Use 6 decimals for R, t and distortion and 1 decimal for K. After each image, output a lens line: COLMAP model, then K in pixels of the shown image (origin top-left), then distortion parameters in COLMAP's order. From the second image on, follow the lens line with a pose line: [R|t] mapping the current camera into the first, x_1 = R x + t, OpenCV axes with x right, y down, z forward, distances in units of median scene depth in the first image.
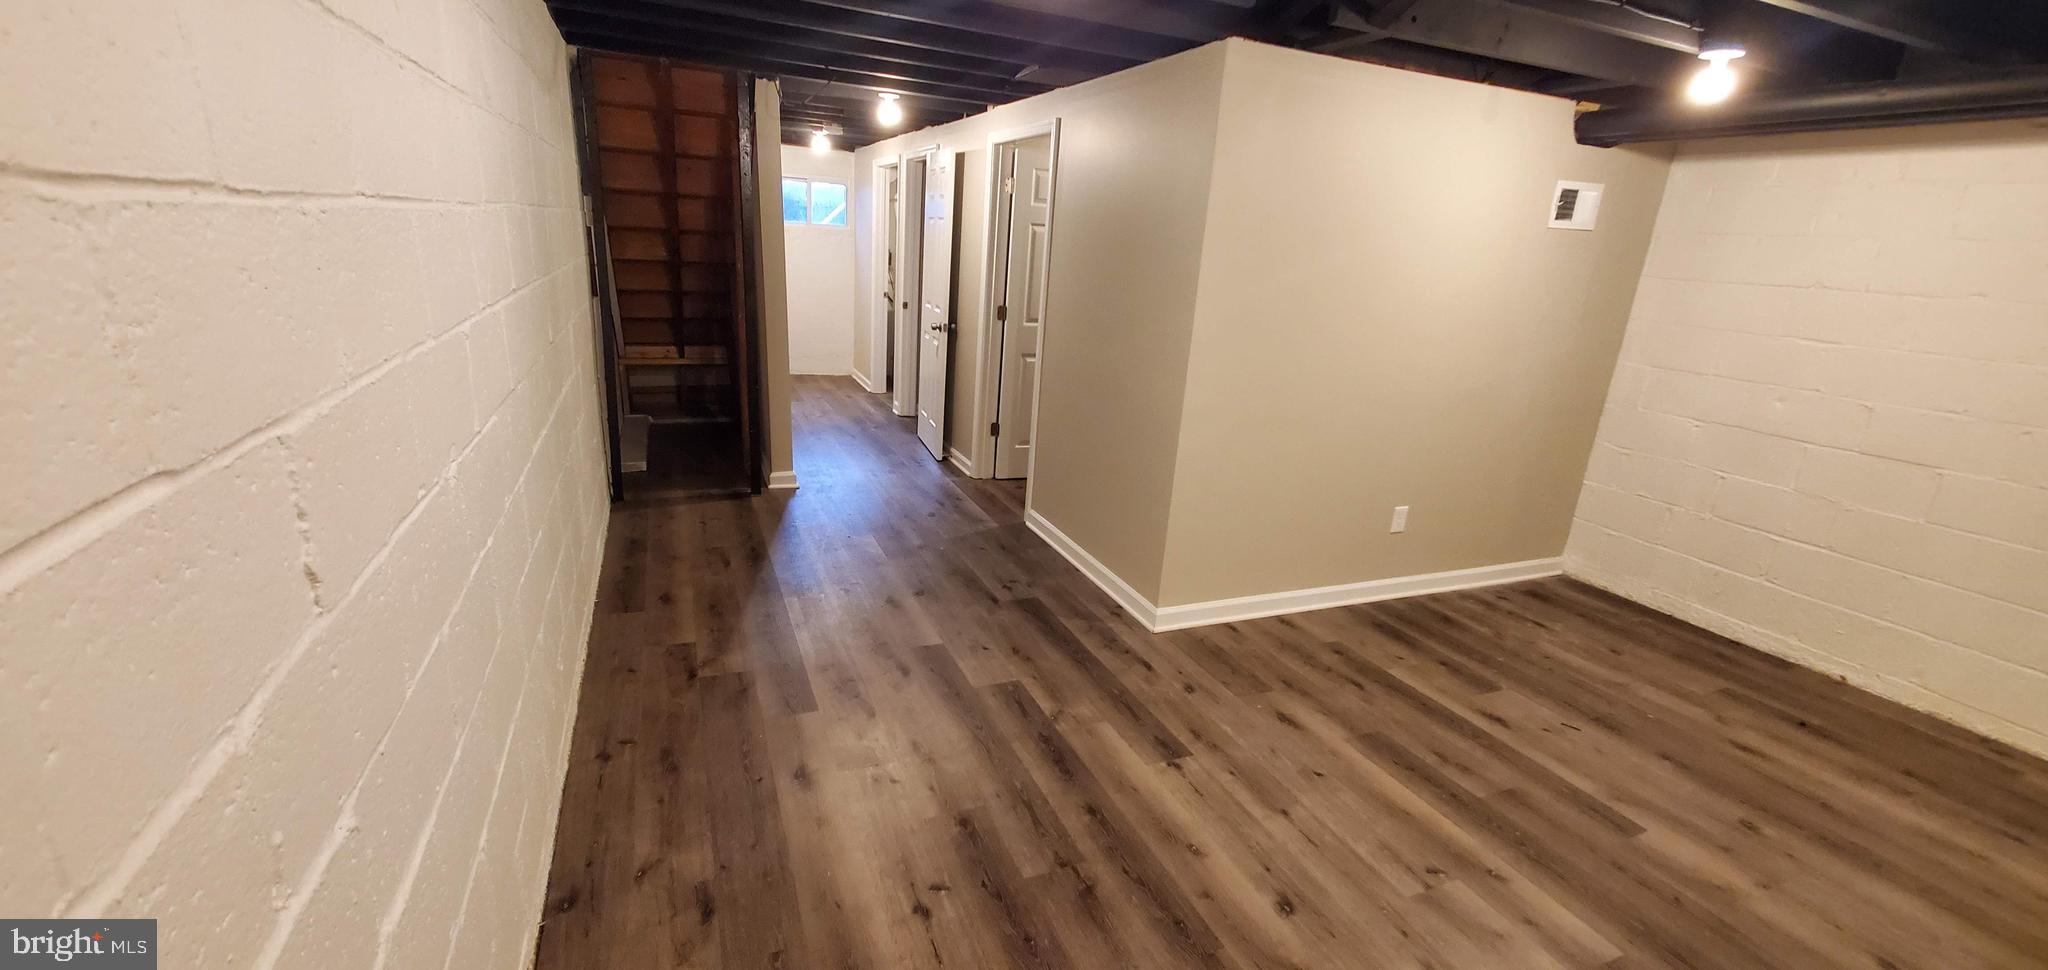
lens RADIAL K [[819.7, 0, 1013.2], [0, 819.7, 488.5], [0, 0, 1]] dist [-0.000797, -0.000091]
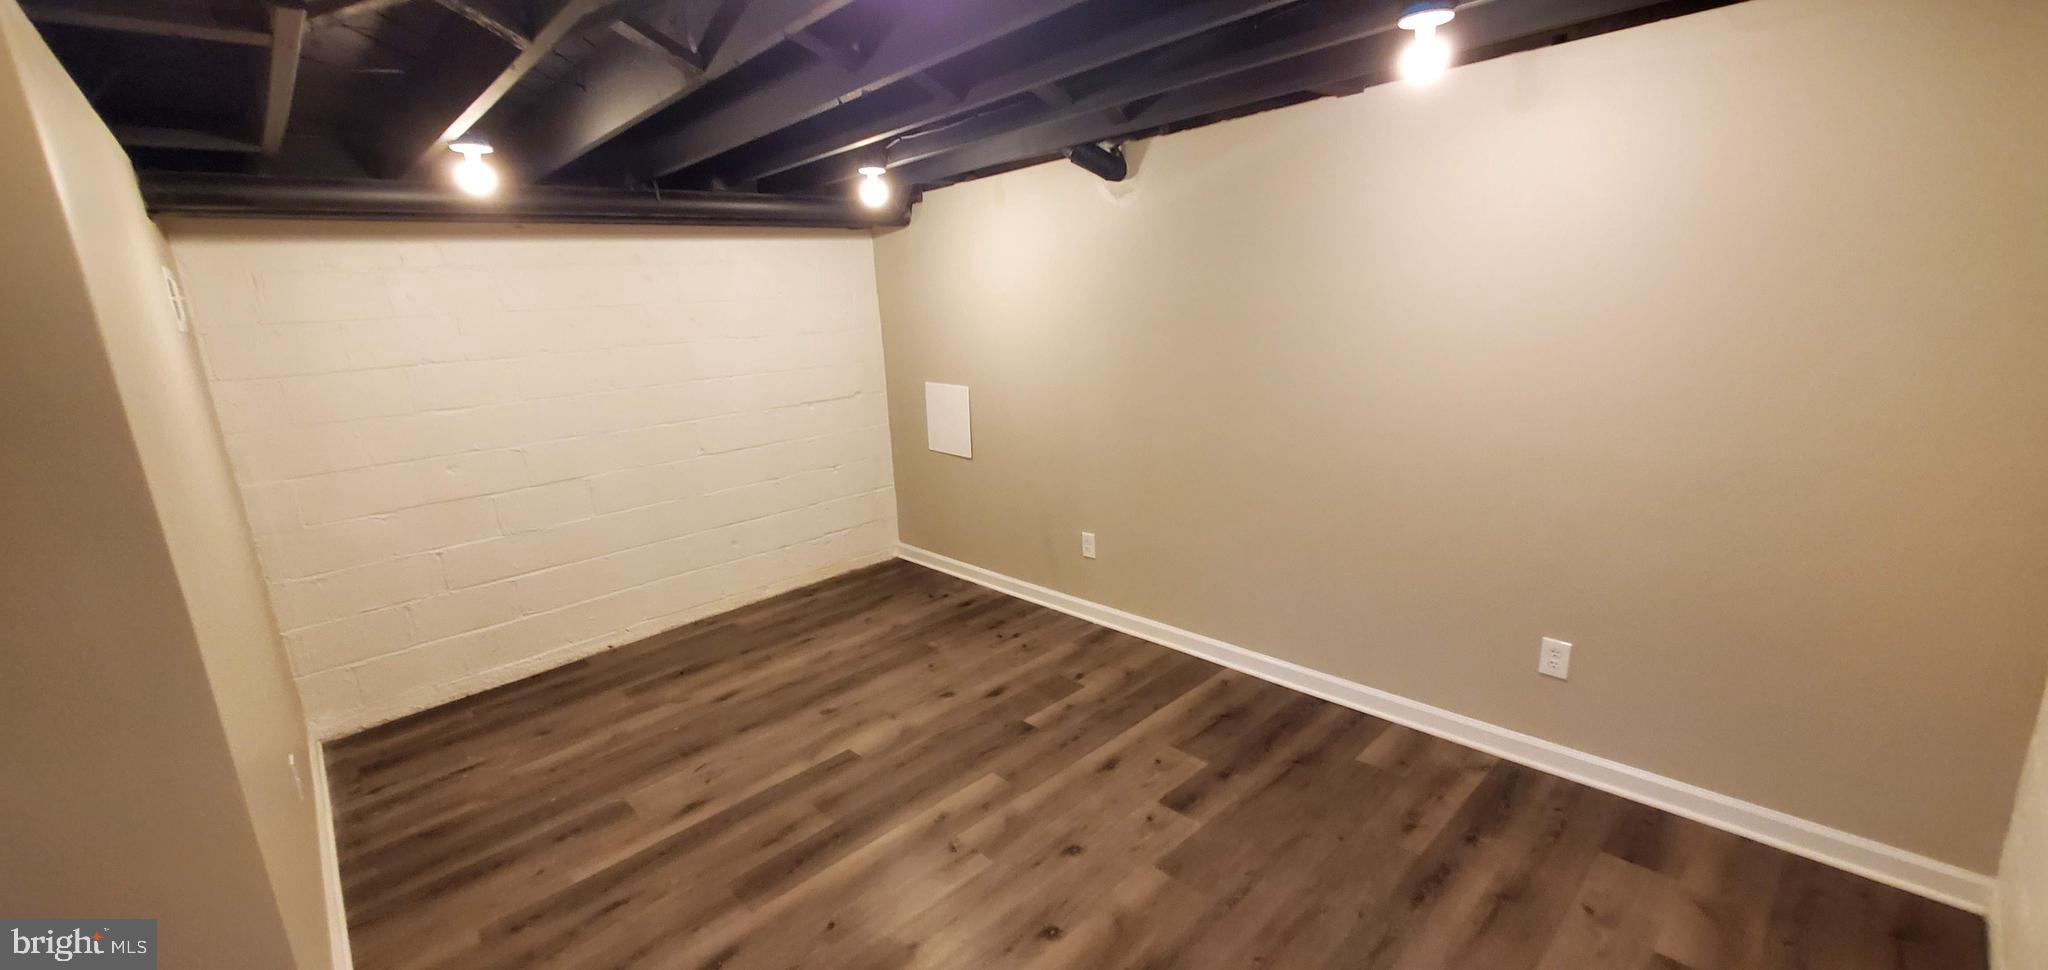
lens RADIAL K [[819.7, 0, 1014.3], [0, 819.7, 487.0], [0, 0, 1]] dist [-0.000797, -0.000091]
pose [[-0.349878, -0.251464, 0.902414, -0.311436], [0.318333, 0.874063, 0.366985, -0.270713], [-0.881050, 0.415668, -0.225766, 0.681145]]
